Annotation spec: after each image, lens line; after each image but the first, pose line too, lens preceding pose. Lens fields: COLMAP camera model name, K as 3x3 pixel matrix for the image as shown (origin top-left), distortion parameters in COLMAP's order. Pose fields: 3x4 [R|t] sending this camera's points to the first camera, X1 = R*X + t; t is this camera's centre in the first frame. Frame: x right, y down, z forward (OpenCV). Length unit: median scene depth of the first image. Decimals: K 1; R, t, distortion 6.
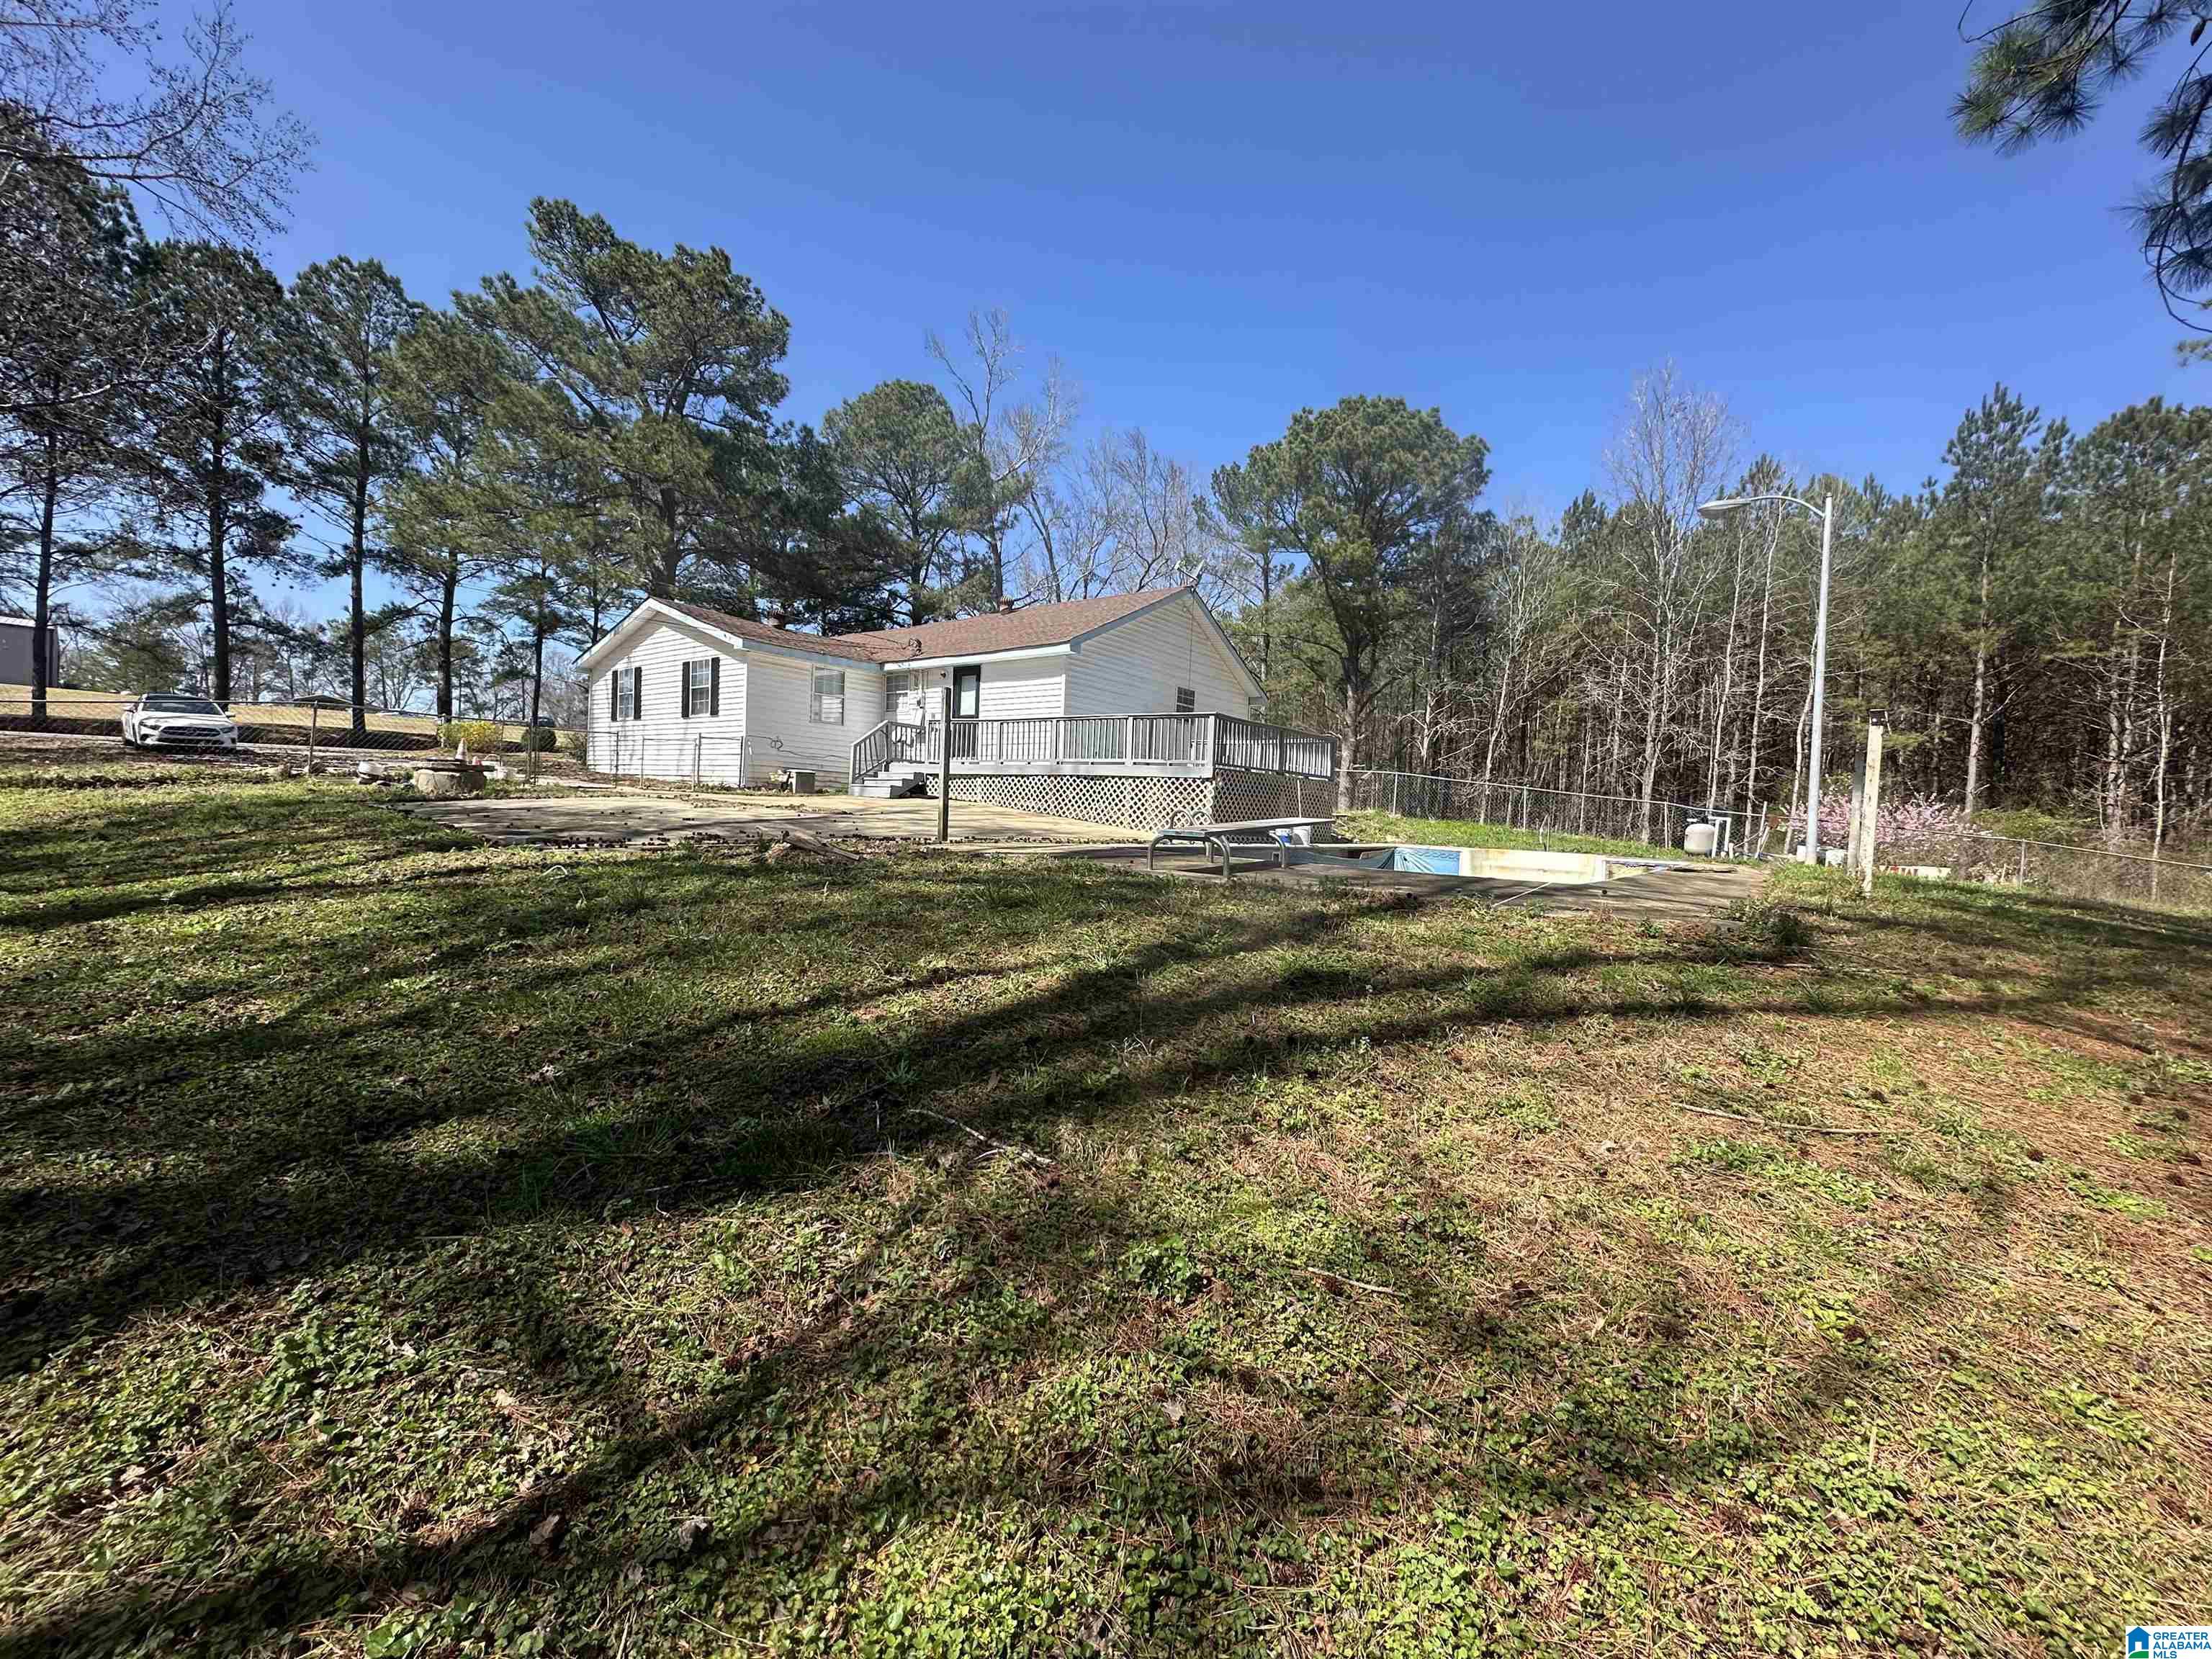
lens RADIAL K [[882.0, 0, 1106.0], [0, 882.0, 829.5], [0, 0, 1]] dist [0.002984, 0.000214]
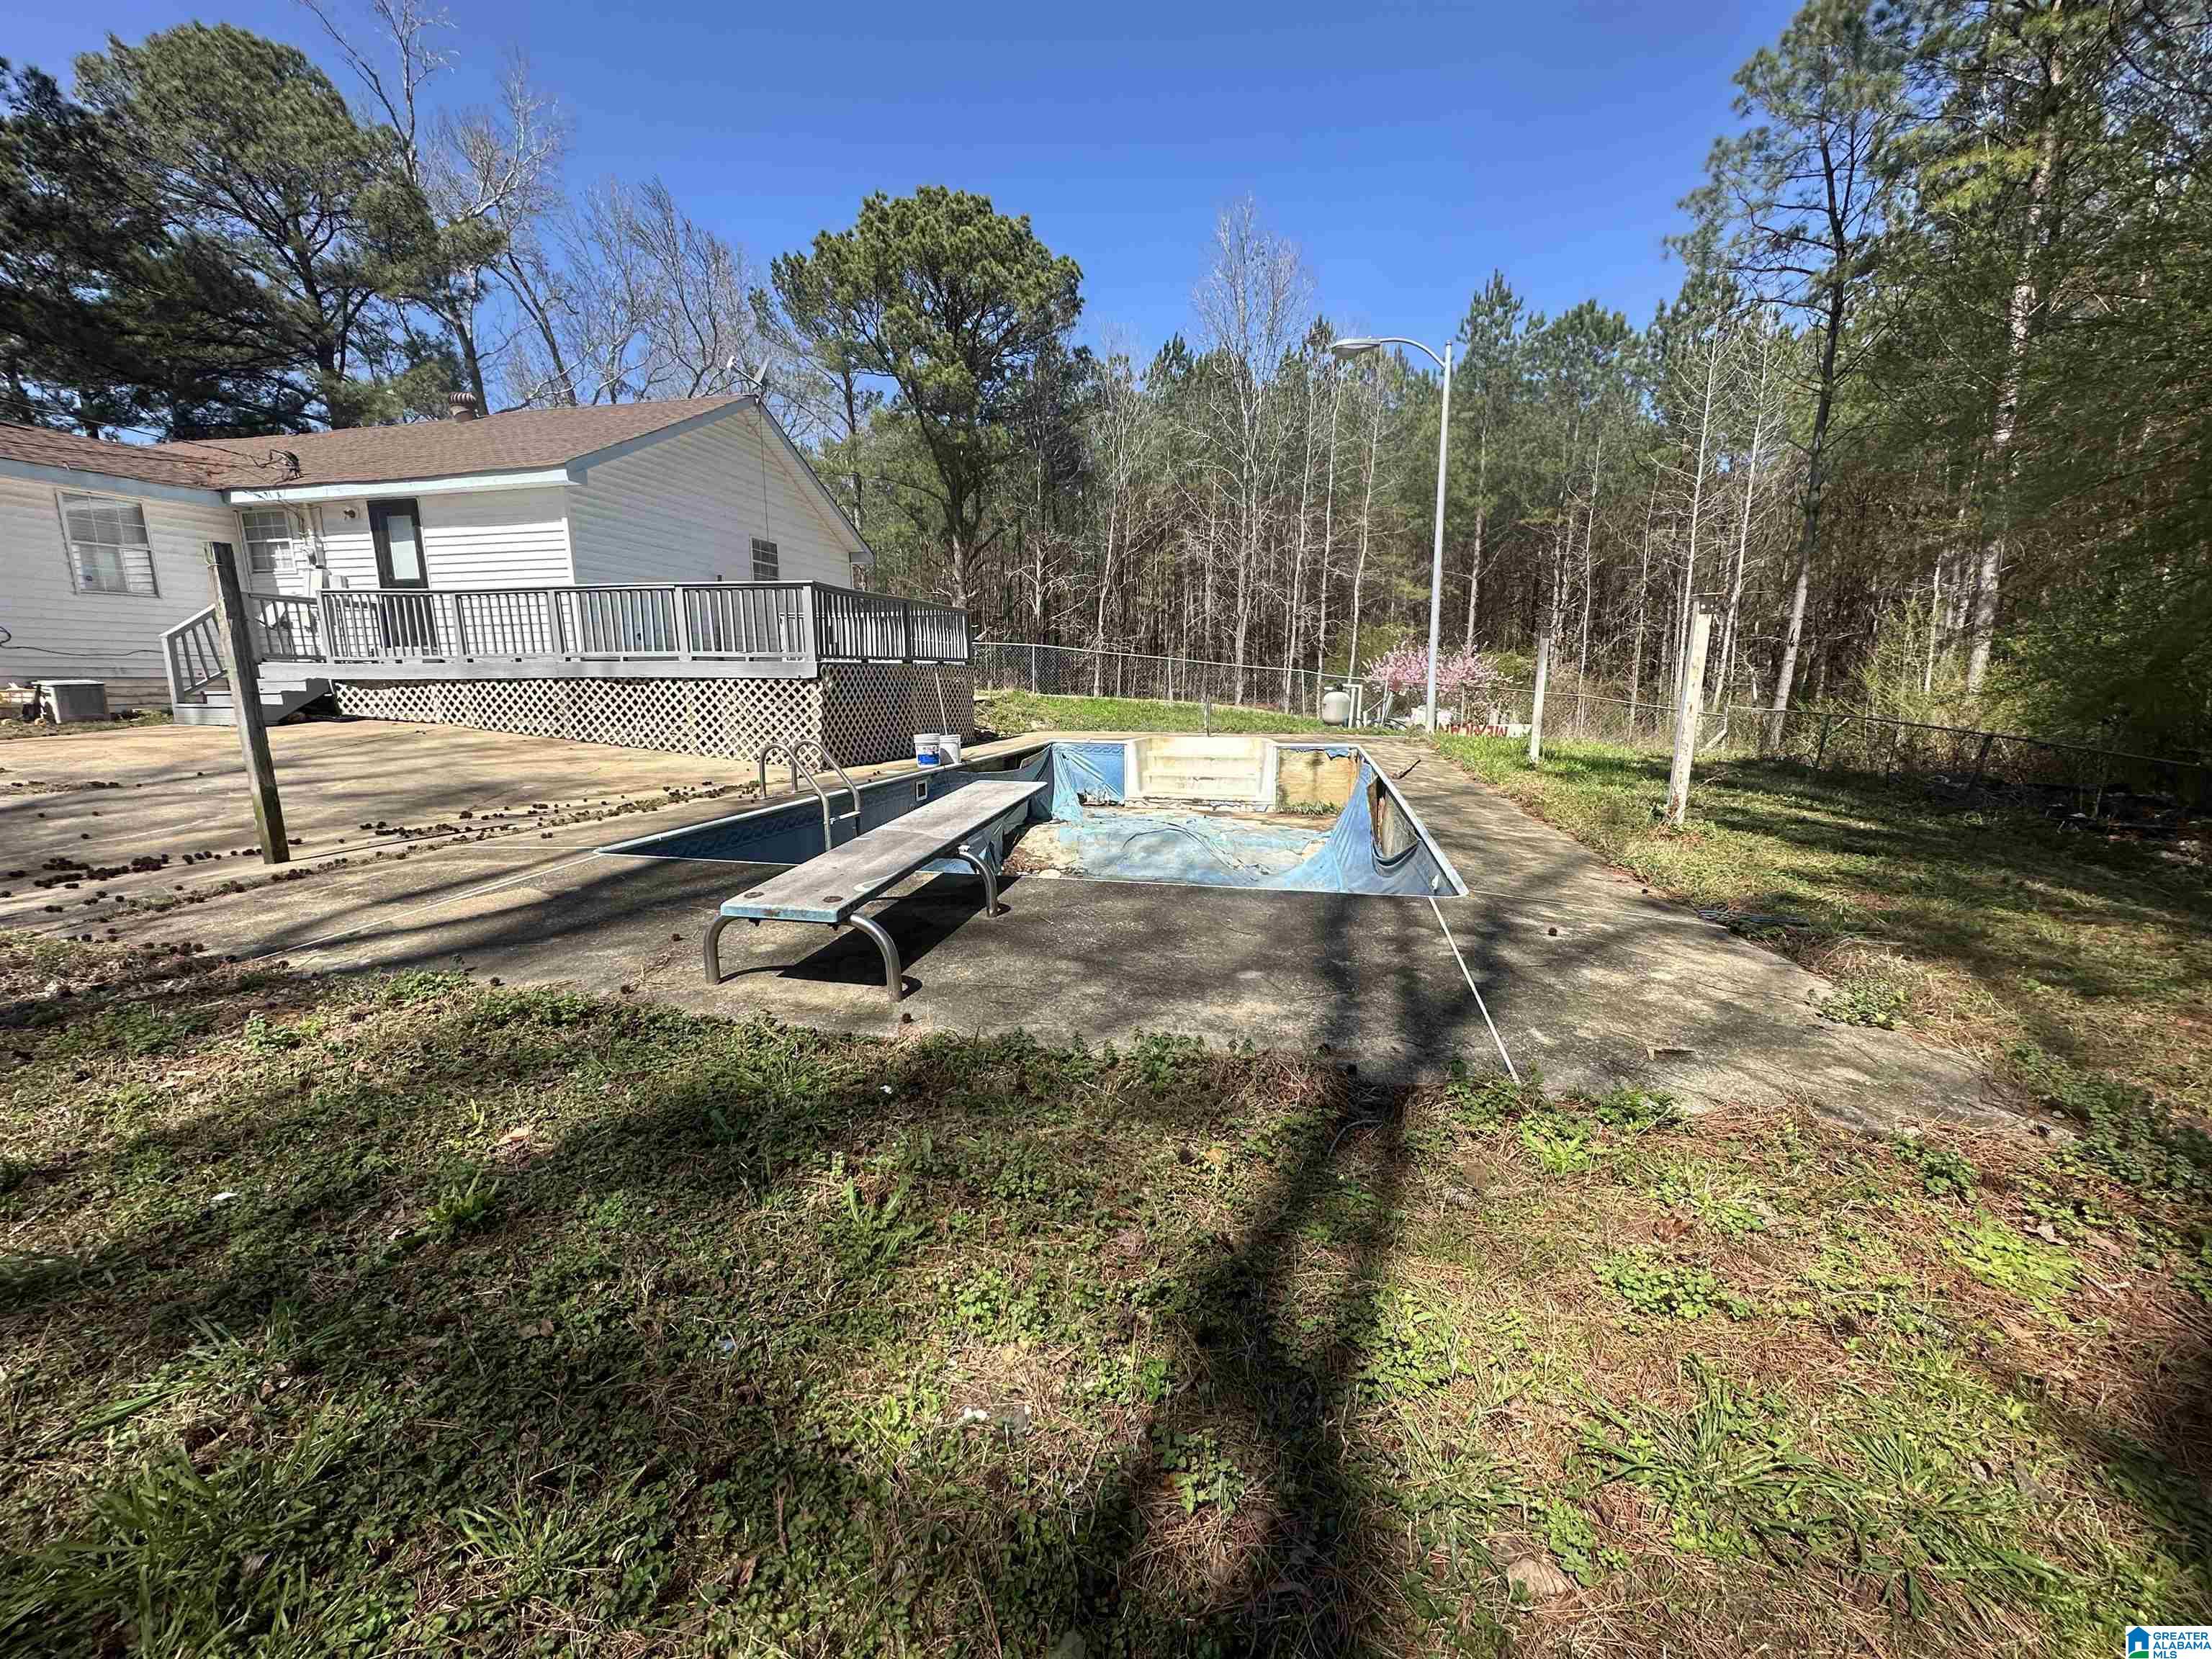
lens RADIAL K [[881.1, 0, 1106.0], [0, 881.1, 829.5], [0, 0, 1]] dist [-0.002053, 0.000104]
pose [[0.905126, -0.120369, 0.407749, 0.009860], [0.053169, 0.983602, 0.172337, -0.016626], [-0.421806, -0.134307, 0.896683, 0.090280]]
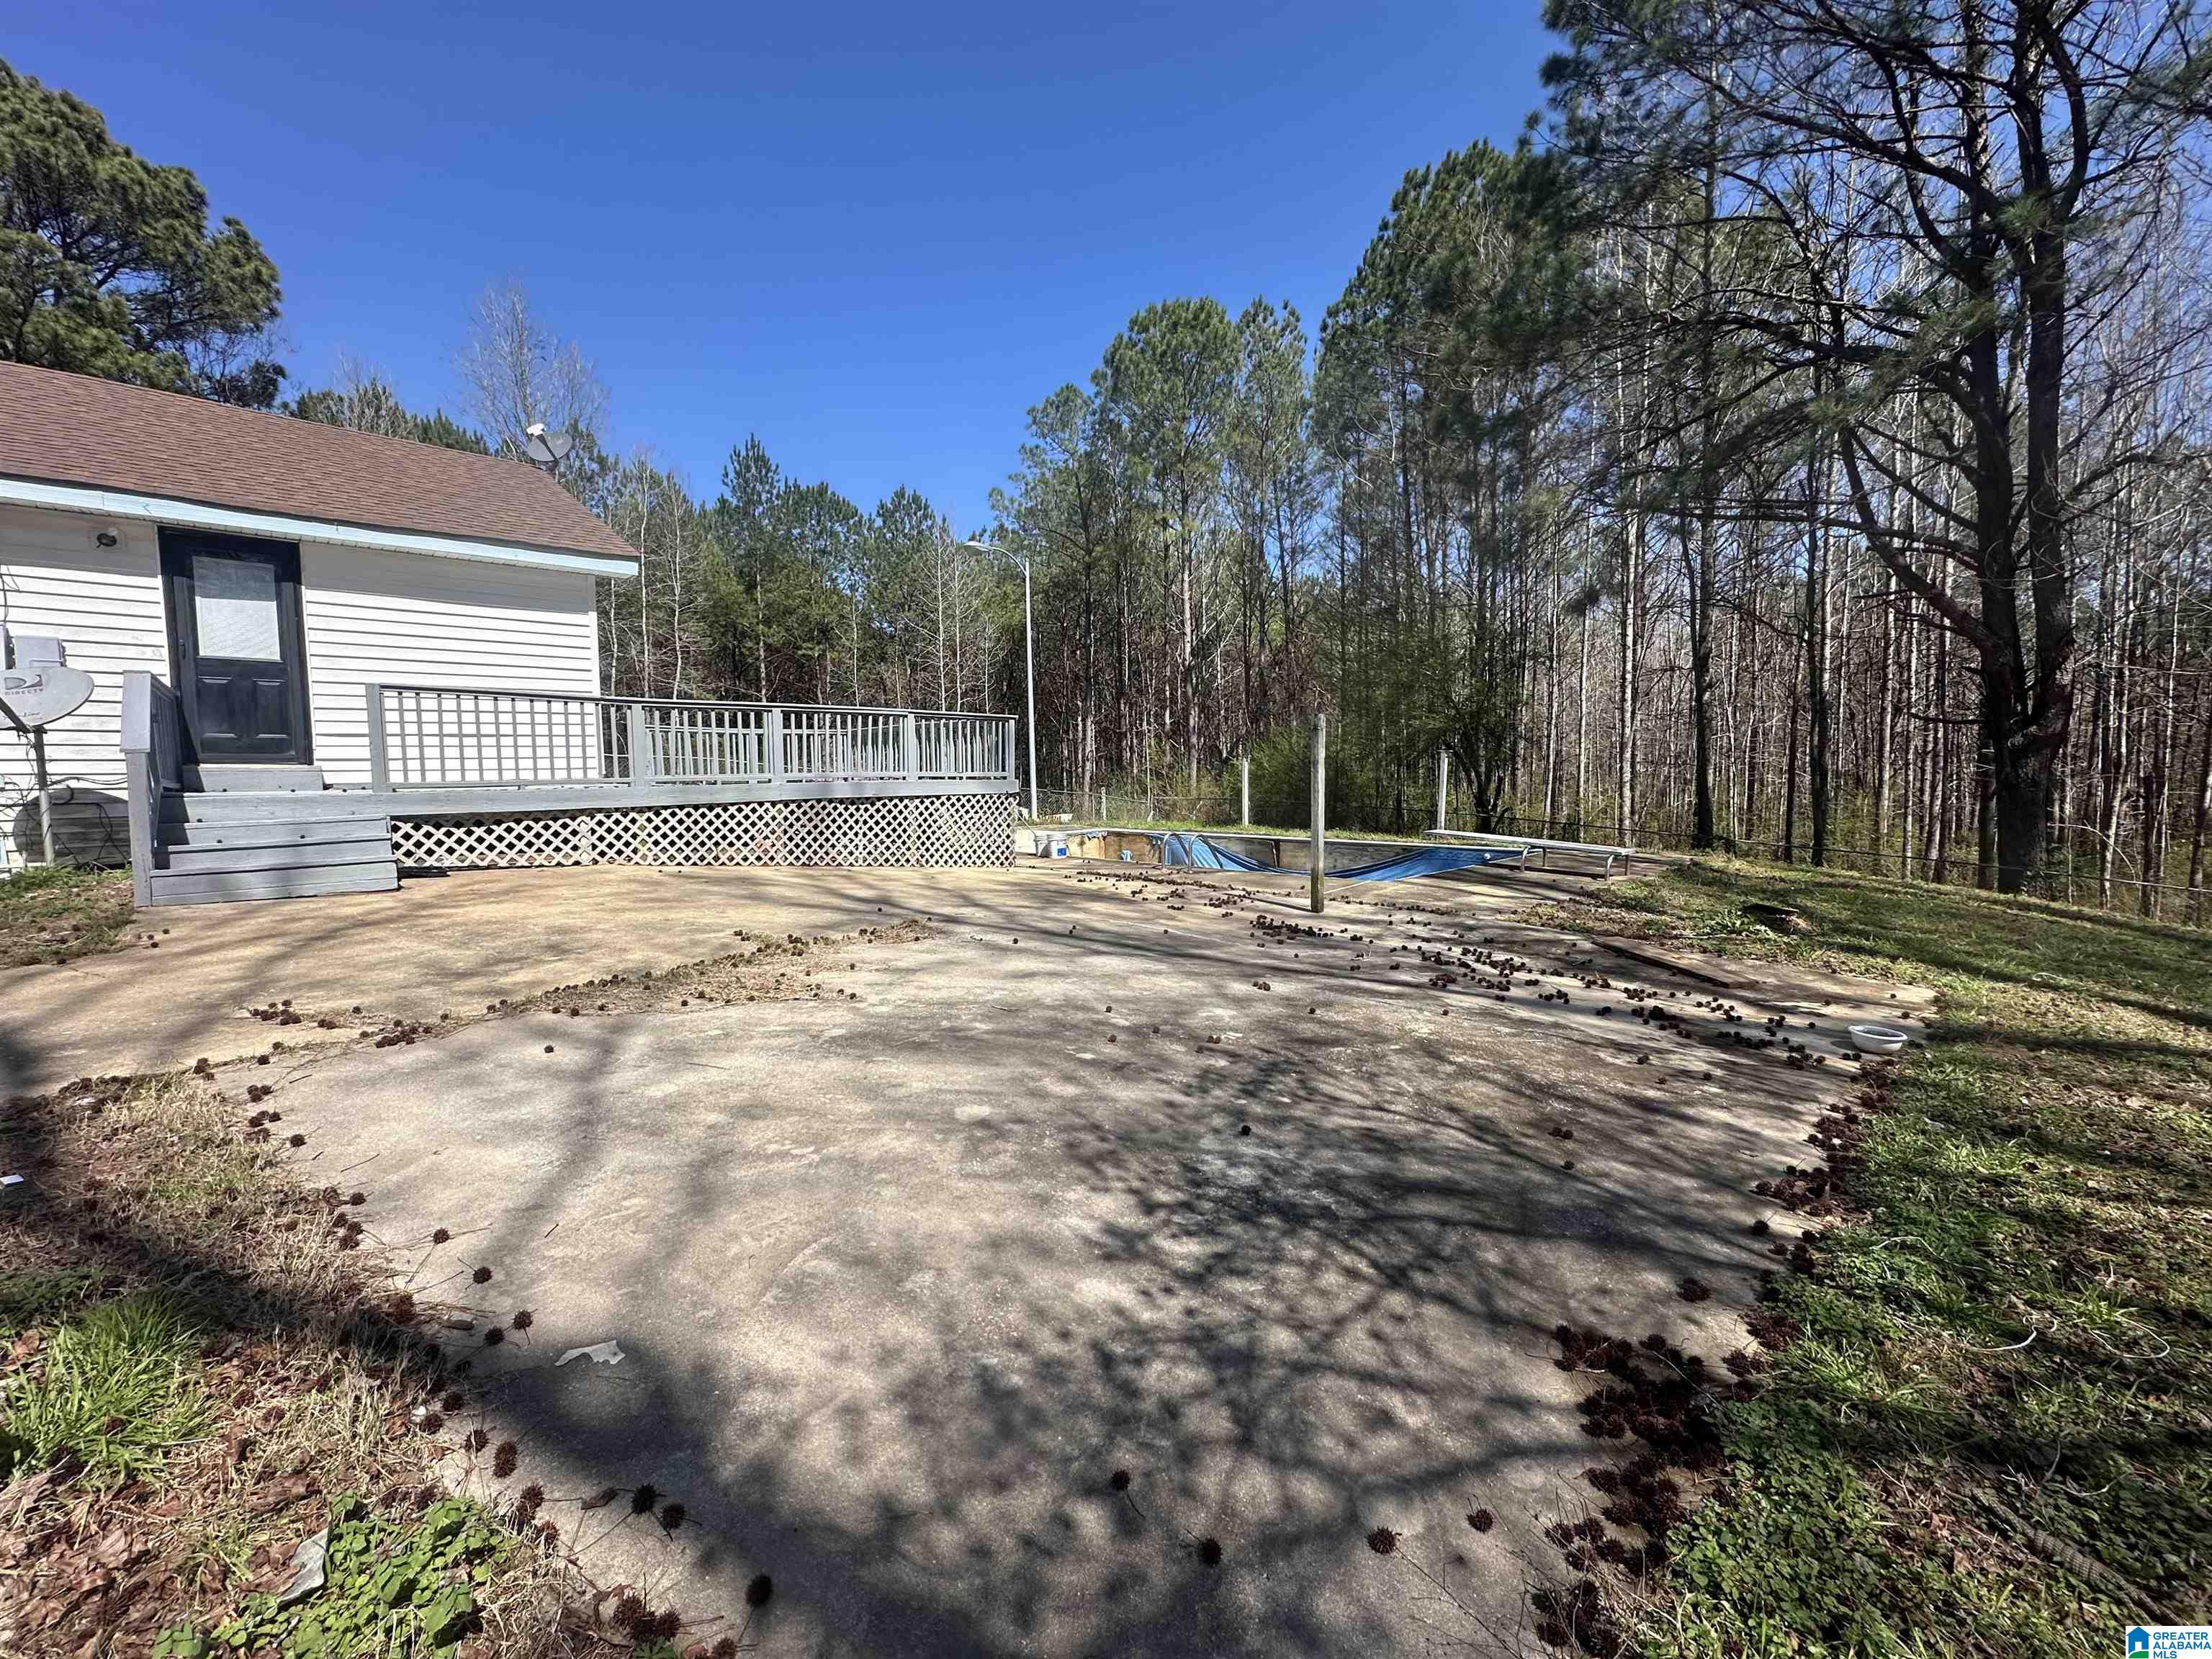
lens RADIAL K [[882.0, 0, 1106.0], [0, 882.0, 829.5], [0, 0, 1]] dist [0.002984, 0.000214]
pose [[0.160476, -0.114162, 0.980415, -0.242767], [0.044582, 0.993113, 0.108344, -0.038259], [-0.986032, 0.026323, 0.164460, 0.265343]]
